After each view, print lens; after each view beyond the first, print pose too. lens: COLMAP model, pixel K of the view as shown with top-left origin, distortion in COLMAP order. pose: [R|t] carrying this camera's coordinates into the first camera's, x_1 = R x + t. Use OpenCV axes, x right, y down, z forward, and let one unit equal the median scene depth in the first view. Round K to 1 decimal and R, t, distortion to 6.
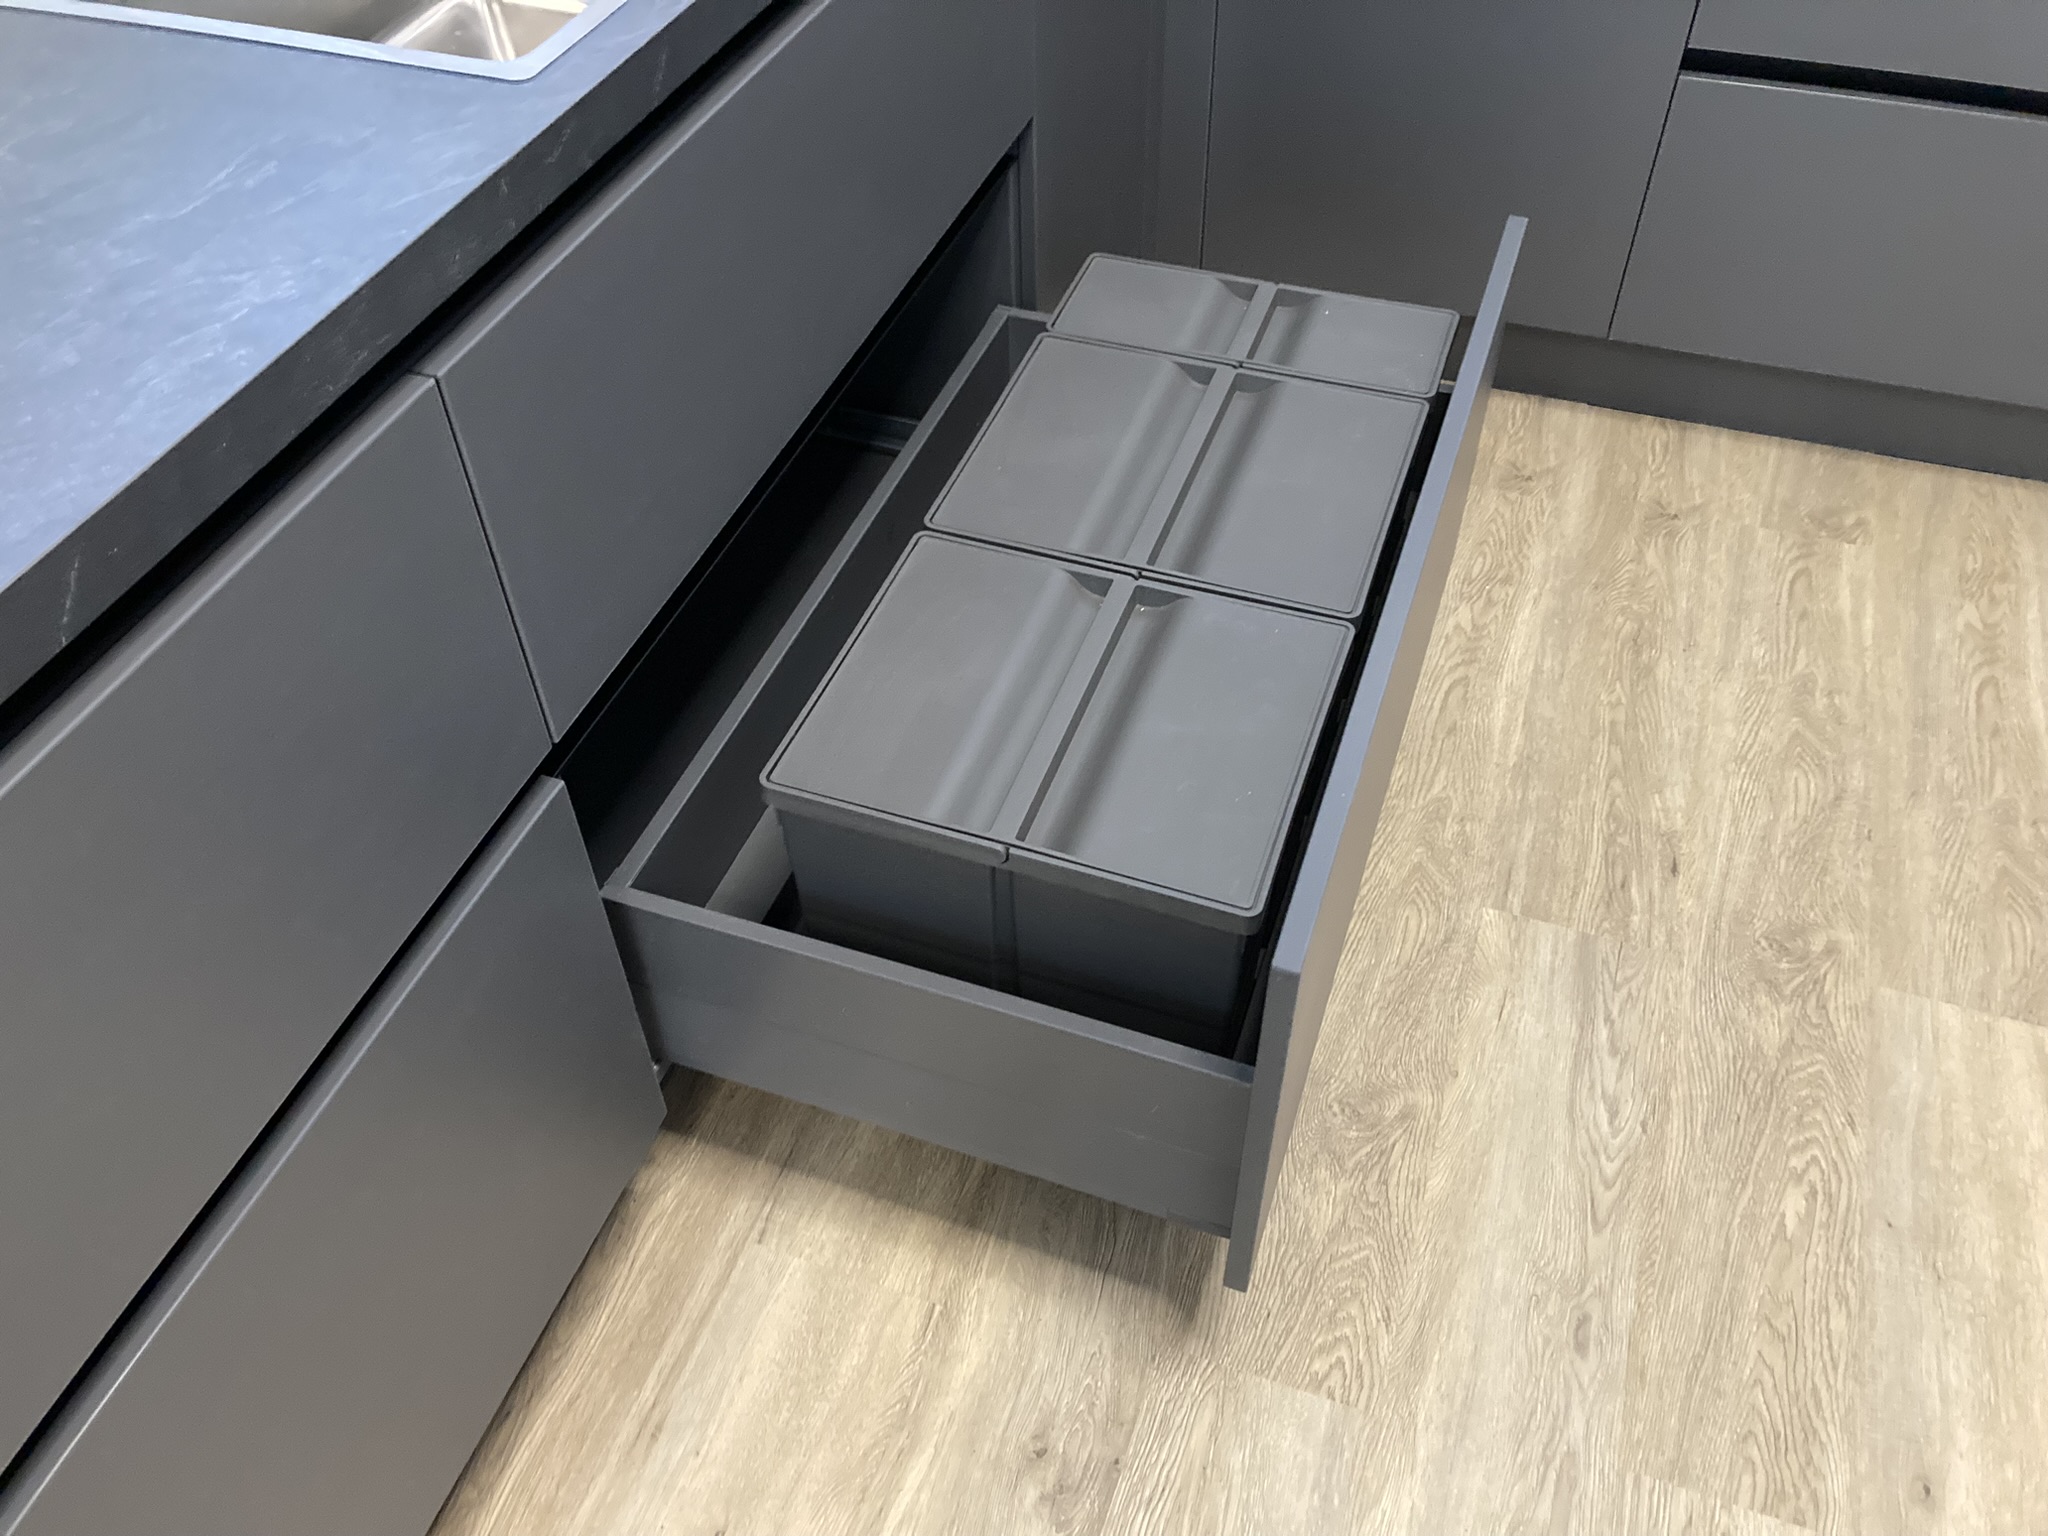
lens RADIAL K [[1685.0, 0, 994.4], [0, 1685.0, 756.5], [0, 0, 1]] dist [0.008985, 0.007066]
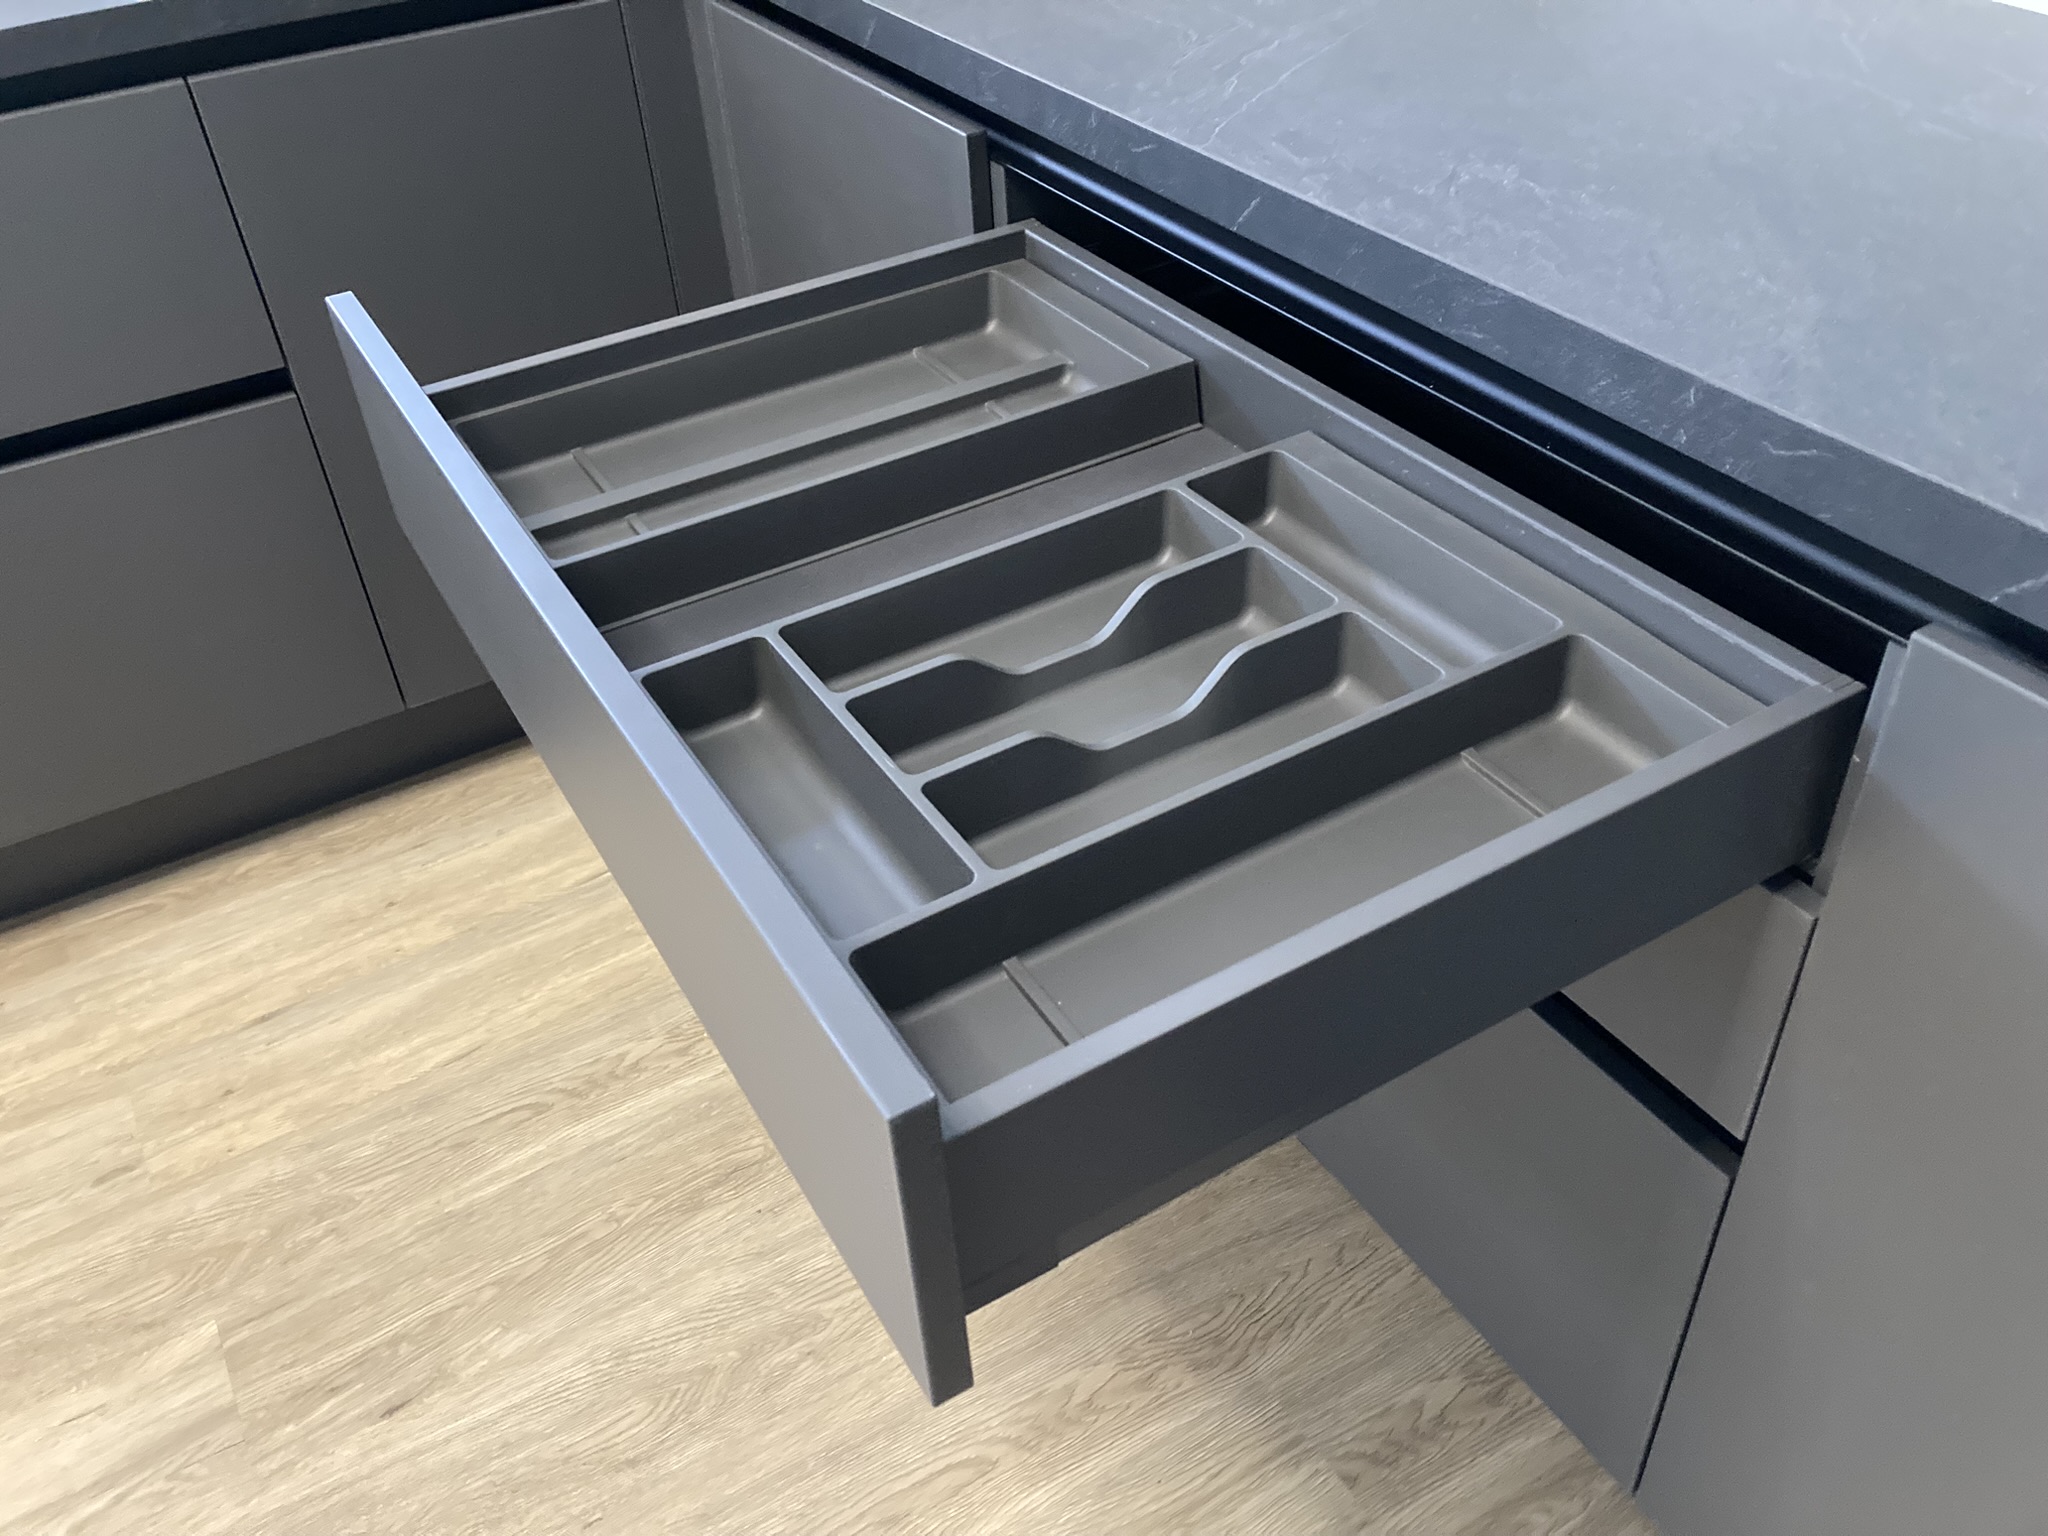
lens RADIAL K [[1685.0, 0, 1009.5], [0, 1685.0, 753.2], [0, 0, 1]] dist [0.008985, 0.007066]
pose [[0.770291, 0.378810, -0.512986, 0.953322], [-0.433774, 0.900914, 0.013923, -0.369220], [0.467430, 0.211795, 0.858284, 0.376919]]
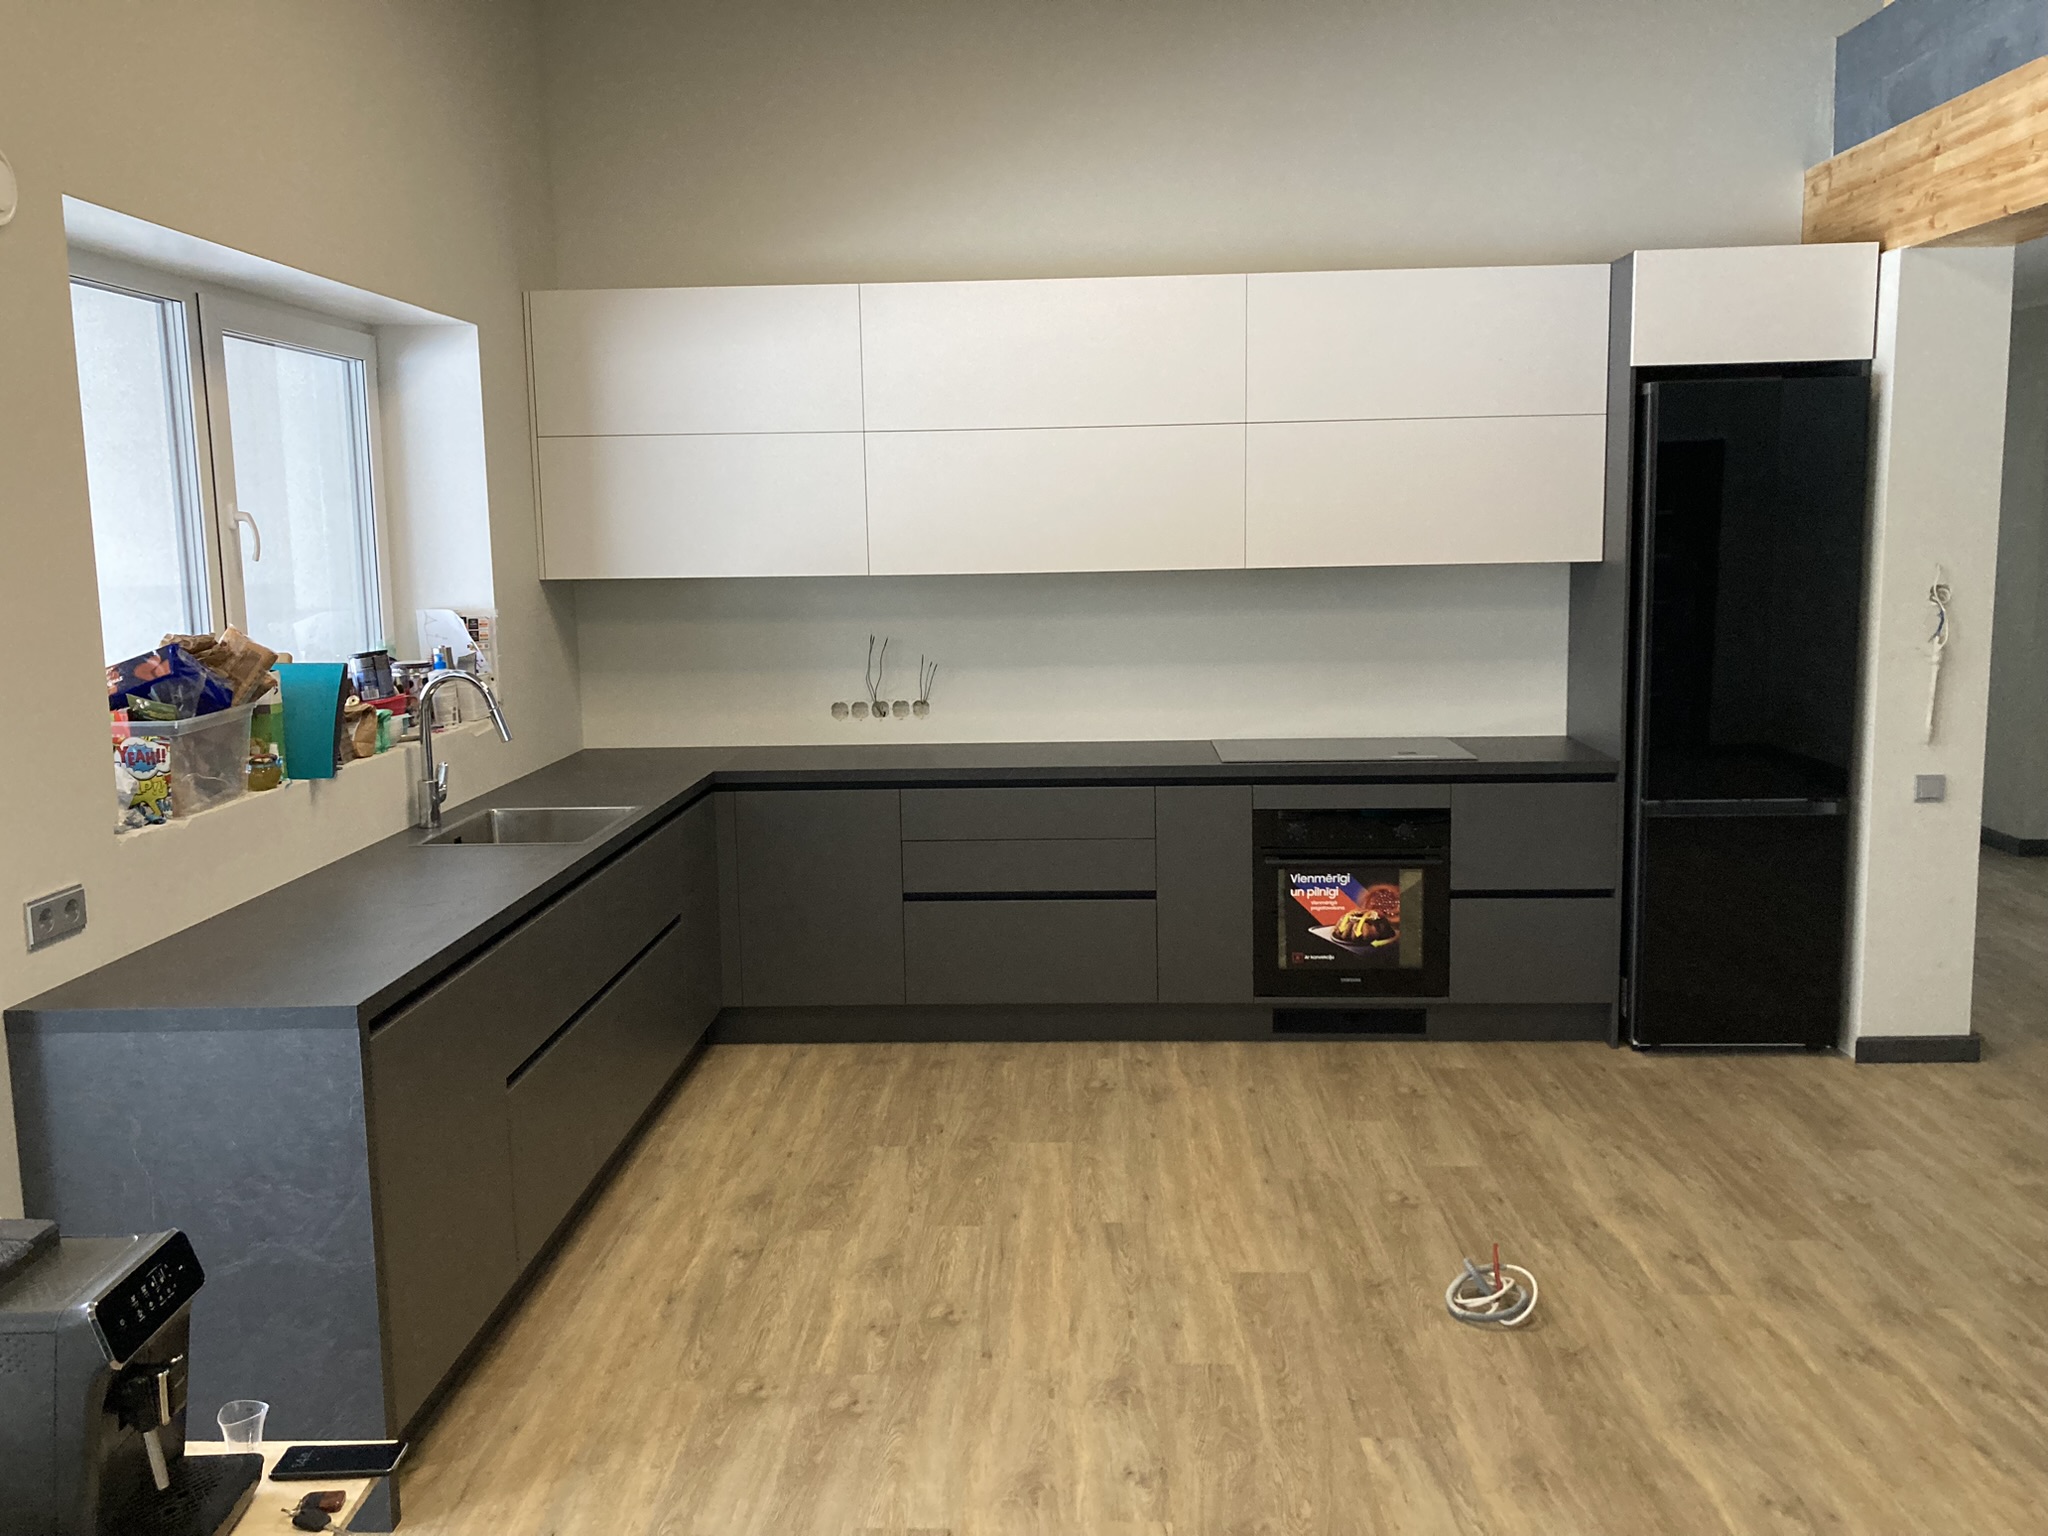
lens RADIAL K [[1685.0, 0, 1011.3], [0, 1685.0, 754.8], [0, 0, 1]] dist [0.008985, 0.007066]
pose [[0.954086, -0.035879, 0.297377, -0.289361], [0.213635, 0.777397, -0.591619, 1.265906], [-0.209953, 0.627986, 0.749369, -1.498423]]
